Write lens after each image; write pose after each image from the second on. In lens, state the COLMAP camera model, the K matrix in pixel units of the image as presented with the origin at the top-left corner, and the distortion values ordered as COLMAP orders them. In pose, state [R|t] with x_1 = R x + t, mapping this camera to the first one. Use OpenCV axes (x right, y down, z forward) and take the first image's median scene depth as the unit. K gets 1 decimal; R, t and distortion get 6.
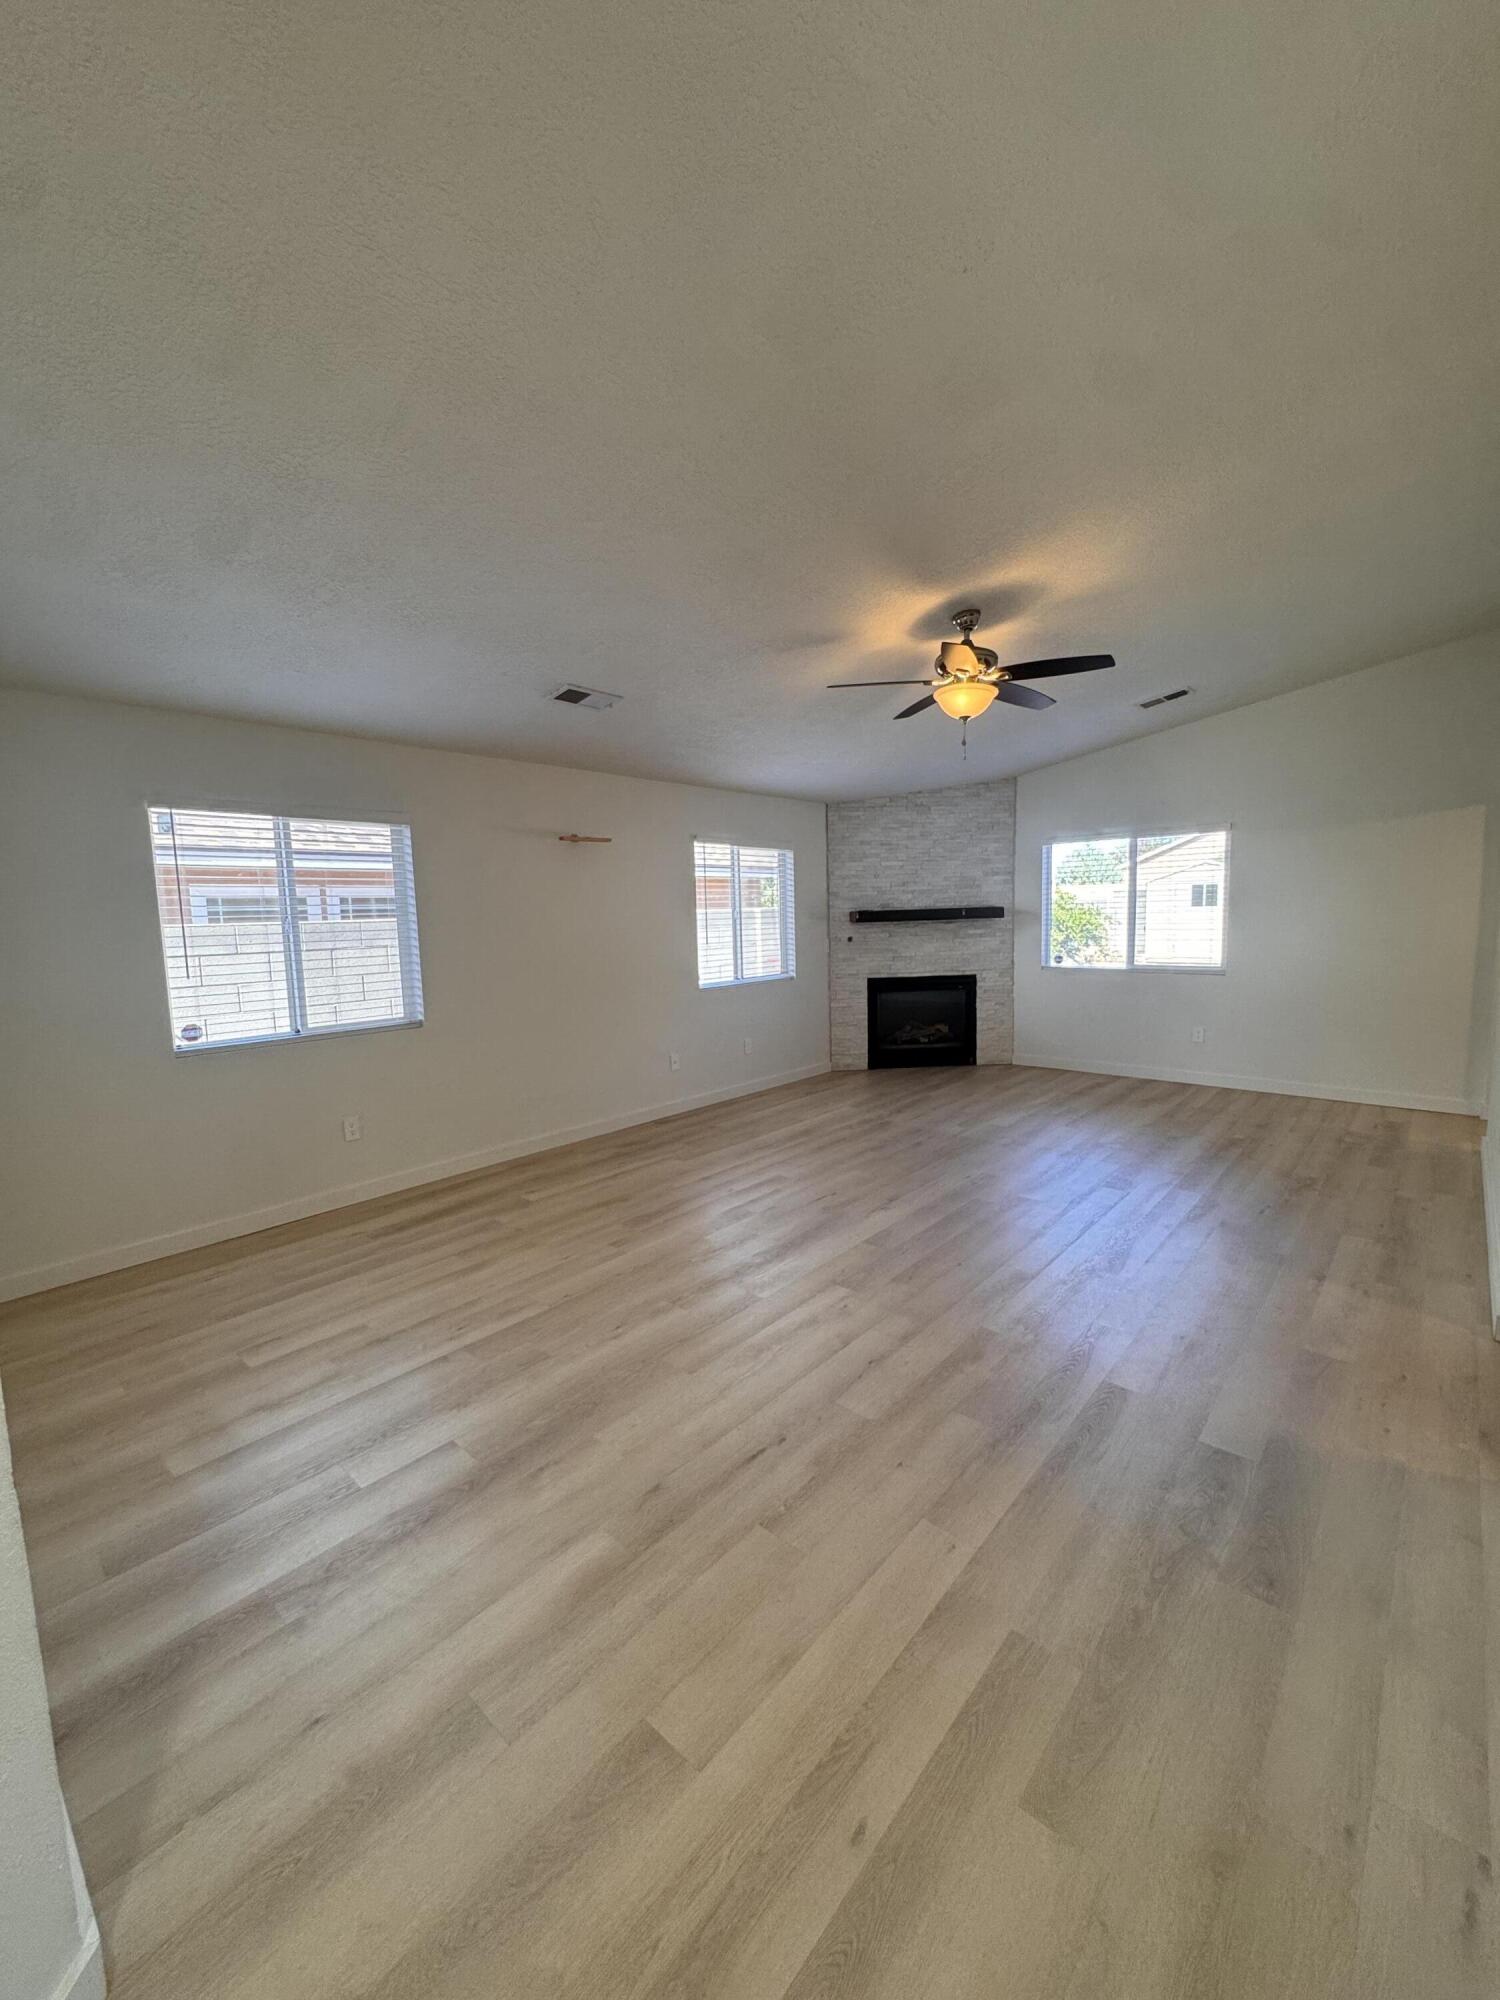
lens RADIAL K [[800.8, 0, 749.2], [0, 800.8, 993.3], [0, 0, 1]] dist [-0.006352, 0.001117]
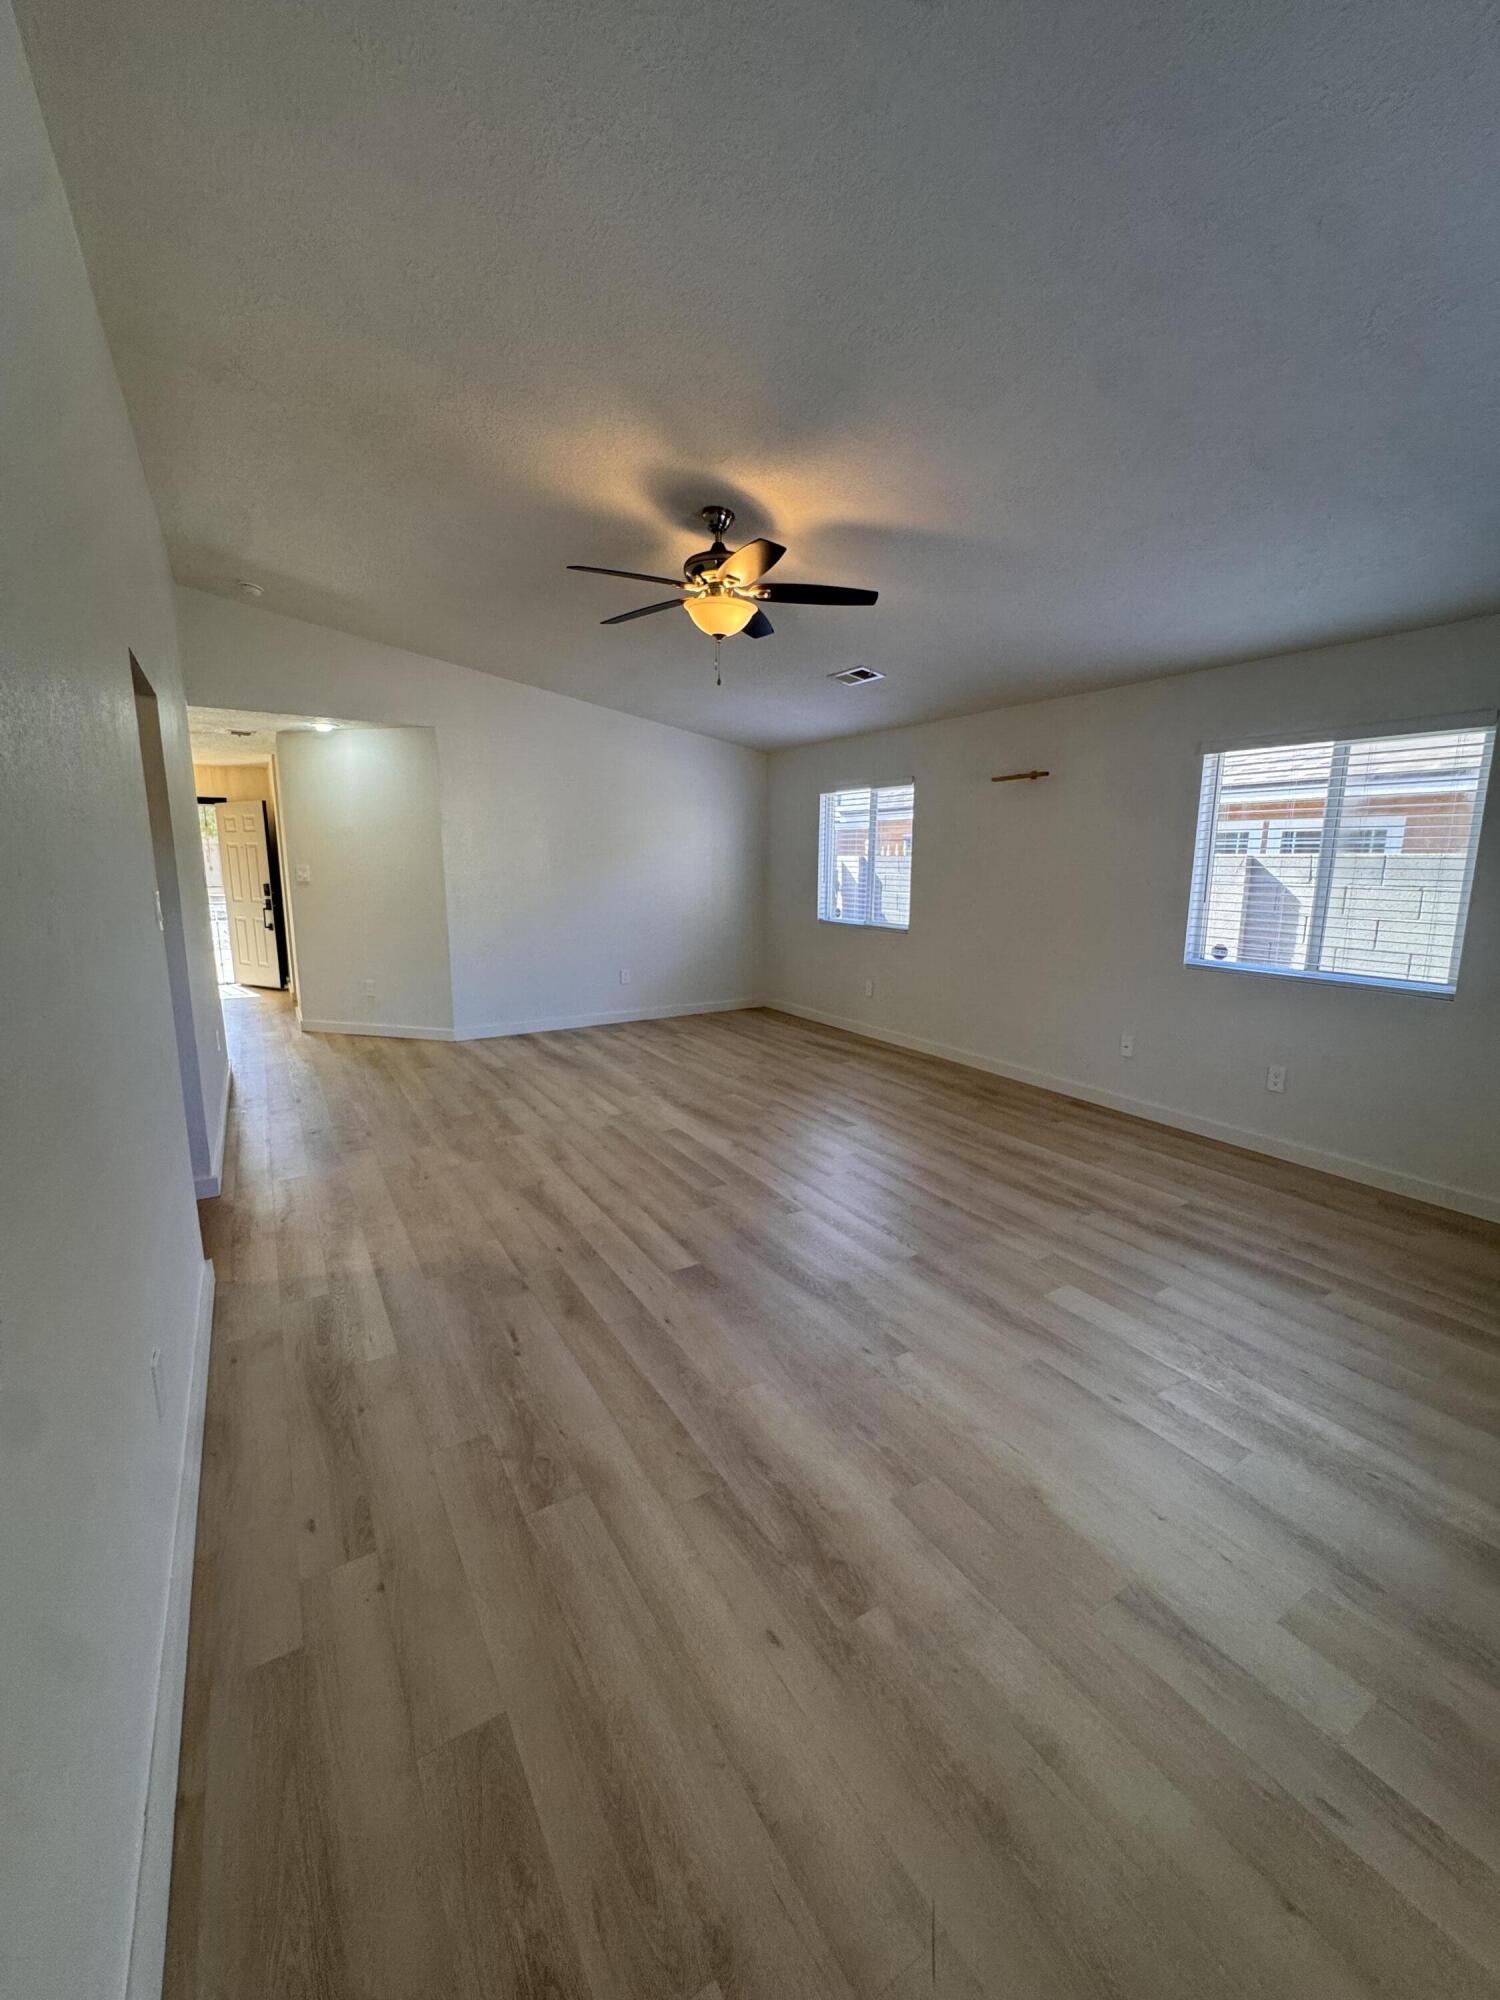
lens RADIAL K [[800.8, 0, 755.3], [0, 800.8, 999.8], [0, 0, 1]] dist [-0.006352, 0.001117]
pose [[-0.283607, 0.193643, -0.939186, 0.774997], [-0.094310, 0.969019, 0.228273, -0.108511], [0.954292, 0.153314, -0.256558, 0.888218]]
